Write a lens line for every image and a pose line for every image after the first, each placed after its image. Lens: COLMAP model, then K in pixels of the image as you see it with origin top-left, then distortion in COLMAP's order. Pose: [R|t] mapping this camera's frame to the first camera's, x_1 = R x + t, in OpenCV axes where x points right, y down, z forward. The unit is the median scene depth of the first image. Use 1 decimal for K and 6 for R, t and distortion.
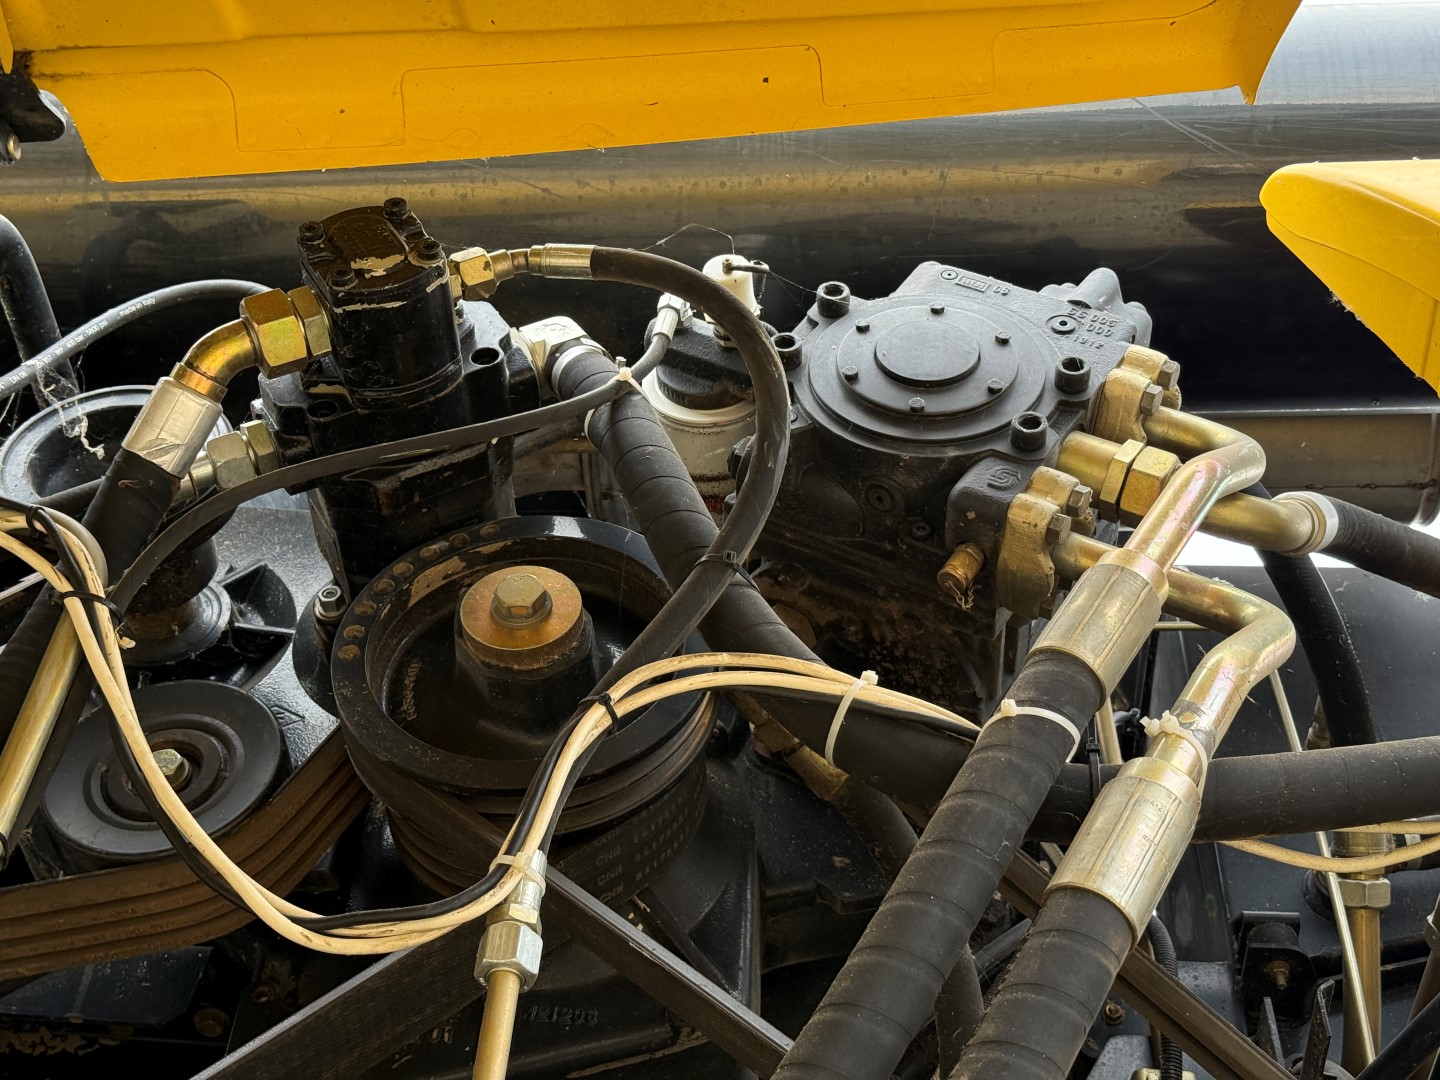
lens RADIAL K [[2006.8, 0, 769.2], [0, 2006.8, 542.2], [0, 0, 1]] dist [0.112069, -0.073728]
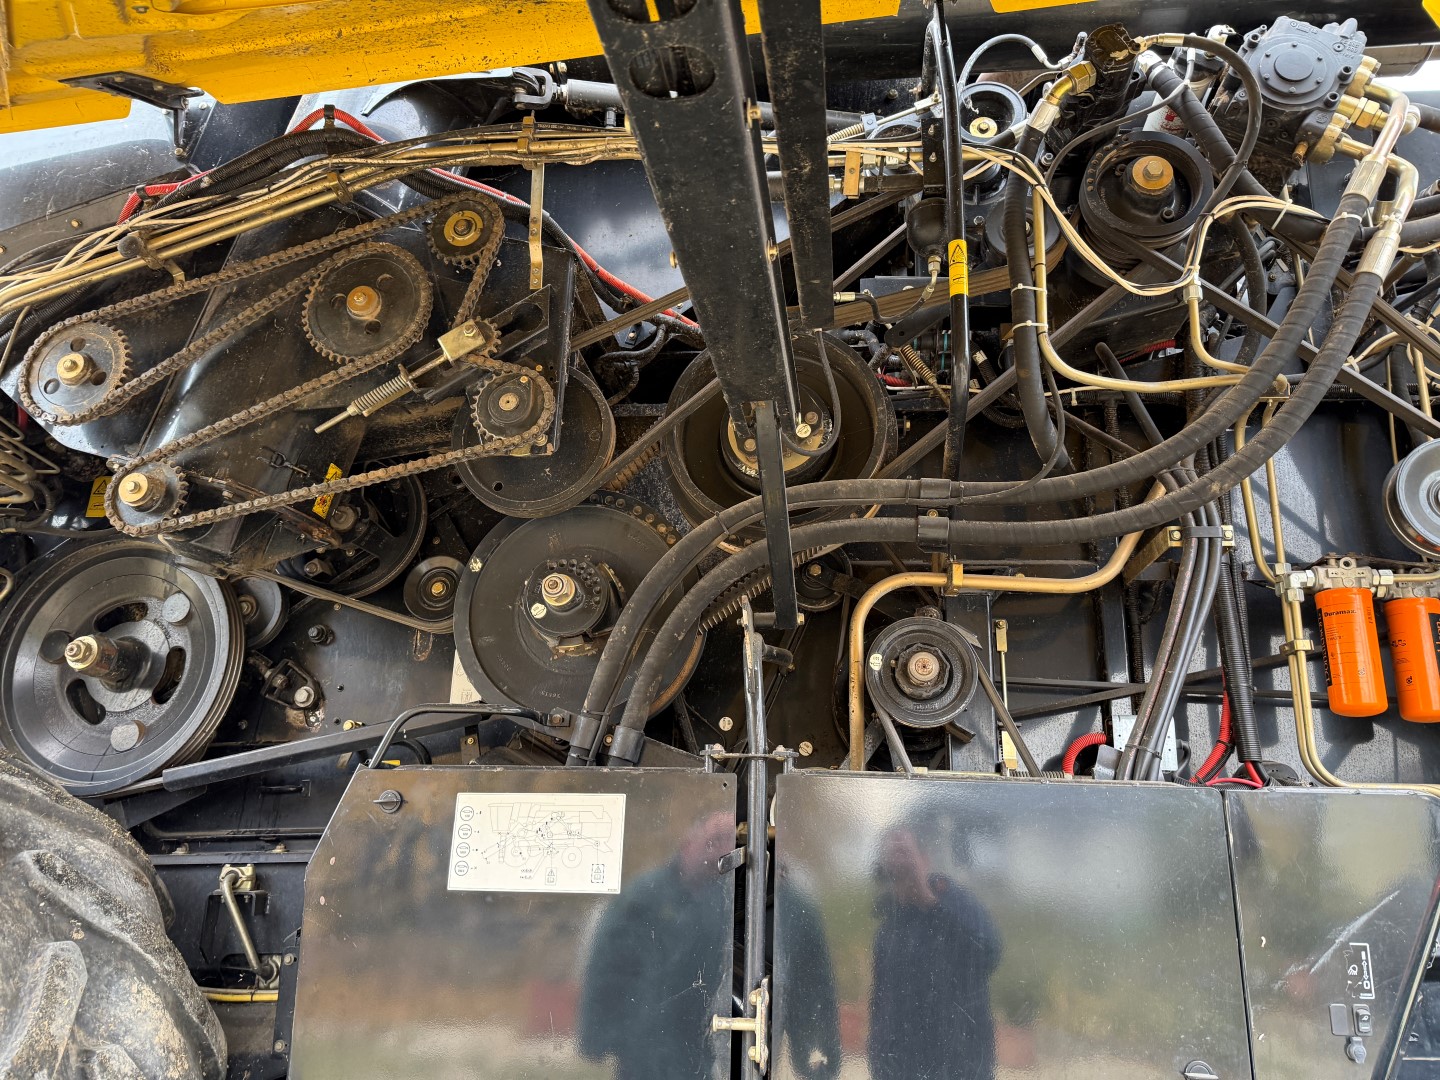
lens RADIAL K [[1001.4, 0, 735.1], [0, 1001.4, 556.4], [0, 0, 1]] dist [-0.001555, -0.007343]
pose [[0.995736, -0.029145, -0.087522, -0.640745], [0.071444, 0.843846, 0.531808, -0.332562], [0.058355, -0.535793, 0.842330, -0.666494]]
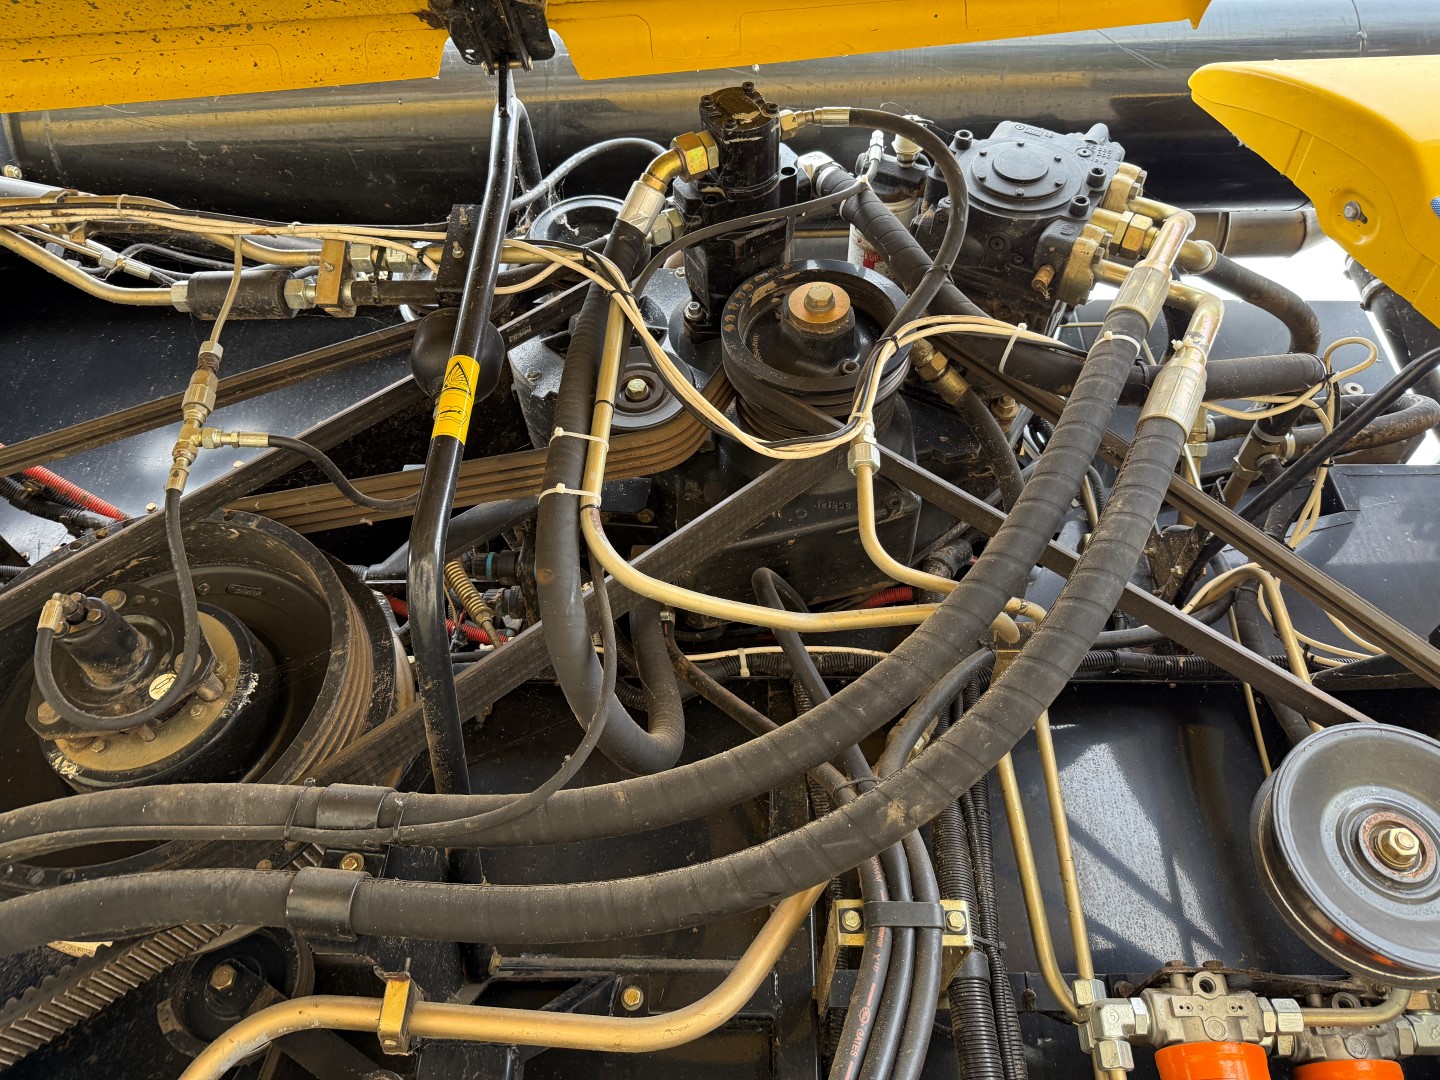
lens RADIAL K [[1001.4, 0, 735.1], [0, 1001.4, 556.4], [0, 0, 1]] dist [-0.001555, -0.007343]
pose [[0.999884, -0.013945, 0.006165, -0.211319], [0.012311, 0.976952, 0.213103, 0.065097], [-0.008994, -0.213002, 0.977010, -0.011878]]
